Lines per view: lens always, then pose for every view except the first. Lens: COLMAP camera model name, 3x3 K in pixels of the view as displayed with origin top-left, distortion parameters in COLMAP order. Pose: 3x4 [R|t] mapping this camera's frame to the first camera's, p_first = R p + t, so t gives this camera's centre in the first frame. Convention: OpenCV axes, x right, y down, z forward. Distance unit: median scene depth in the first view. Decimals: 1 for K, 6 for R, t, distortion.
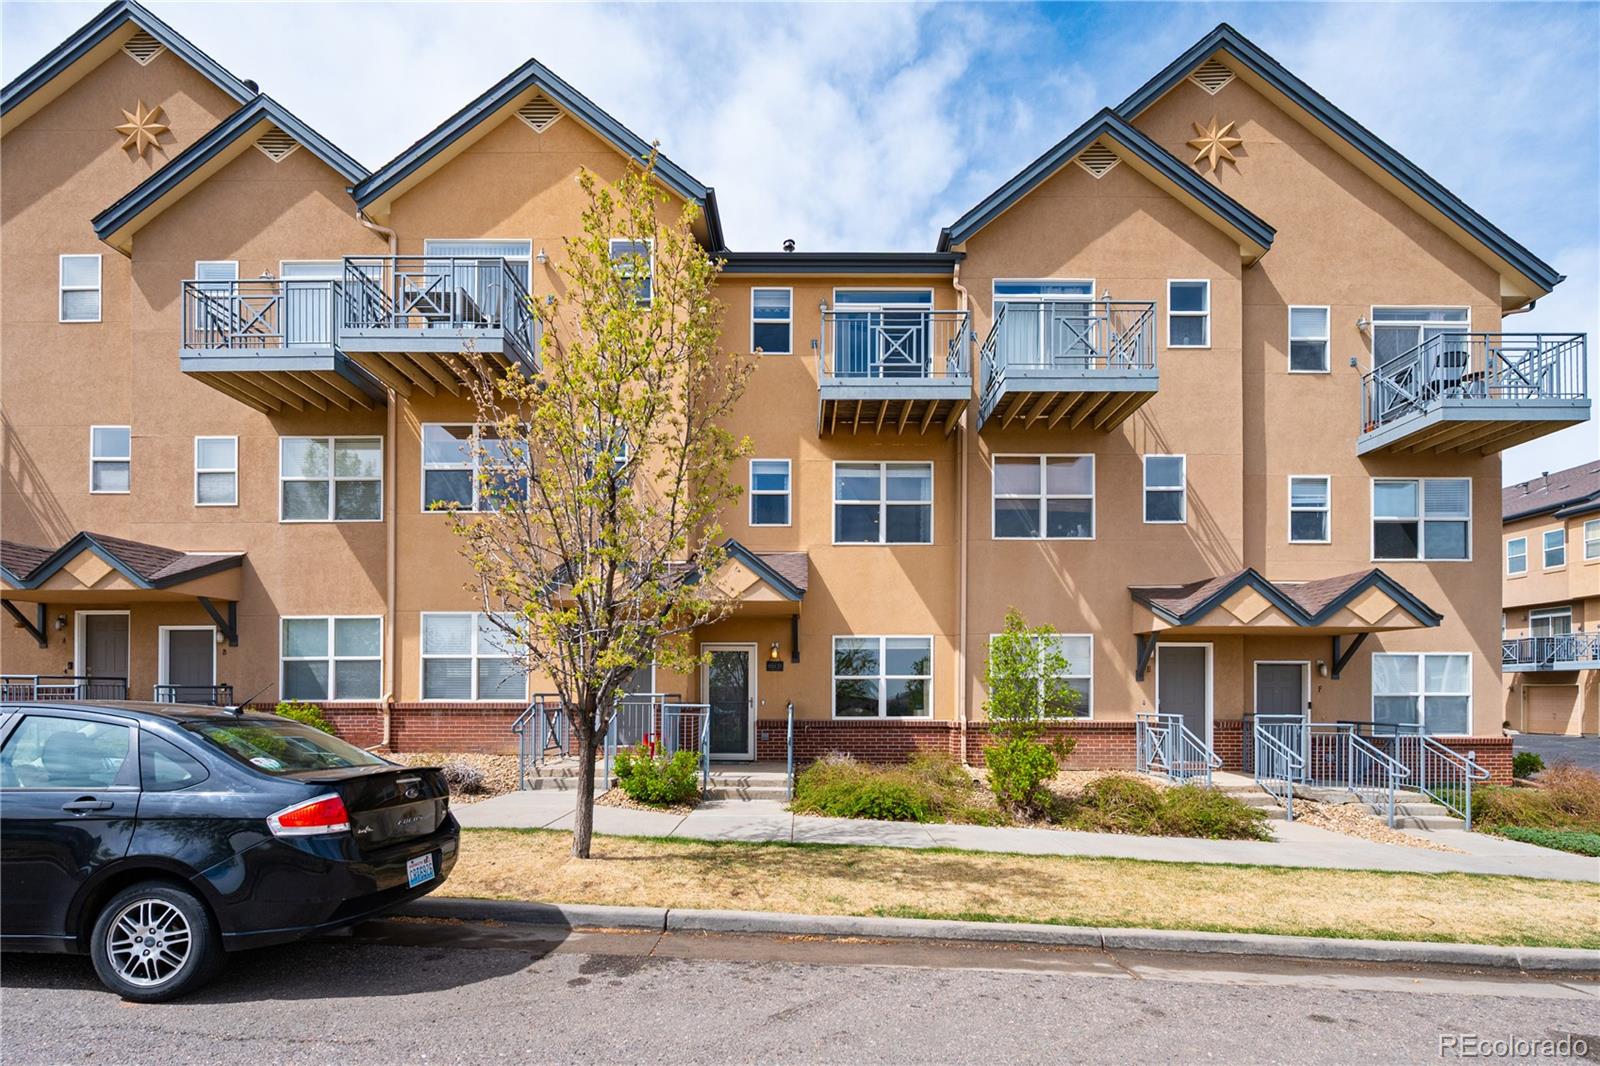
lens RADIAL K [[635.6, 0, 800.0], [0, 635.6, 533.0], [0, 0, 1]] dist [-0.000675, 0.000050]
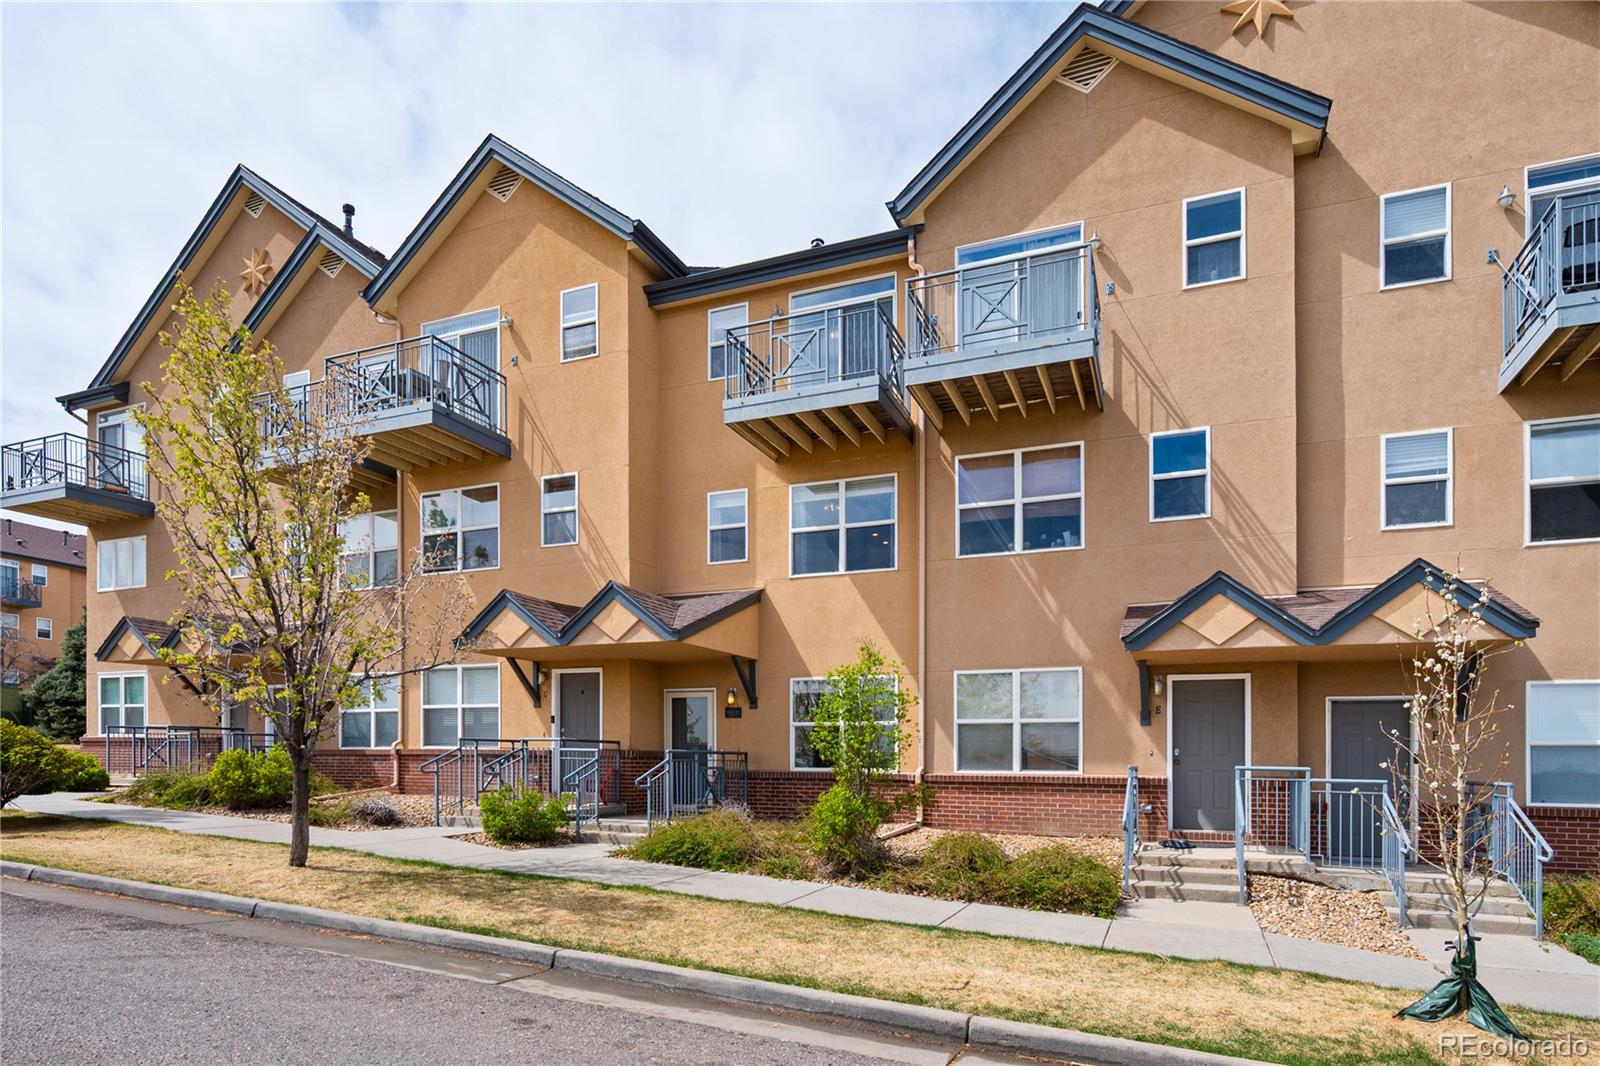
lens RADIAL K [[741.2, 0, 800.6], [0, 741.2, 567.8], [0, 0, 1]] dist [-0.001019, -0.000531]
pose [[0.943781, -0.075455, -0.321844, 0.415115], [0.074359, 0.997108, -0.015715, 0.022213], [0.322099, -0.009101, 0.946662, 0.005662]]
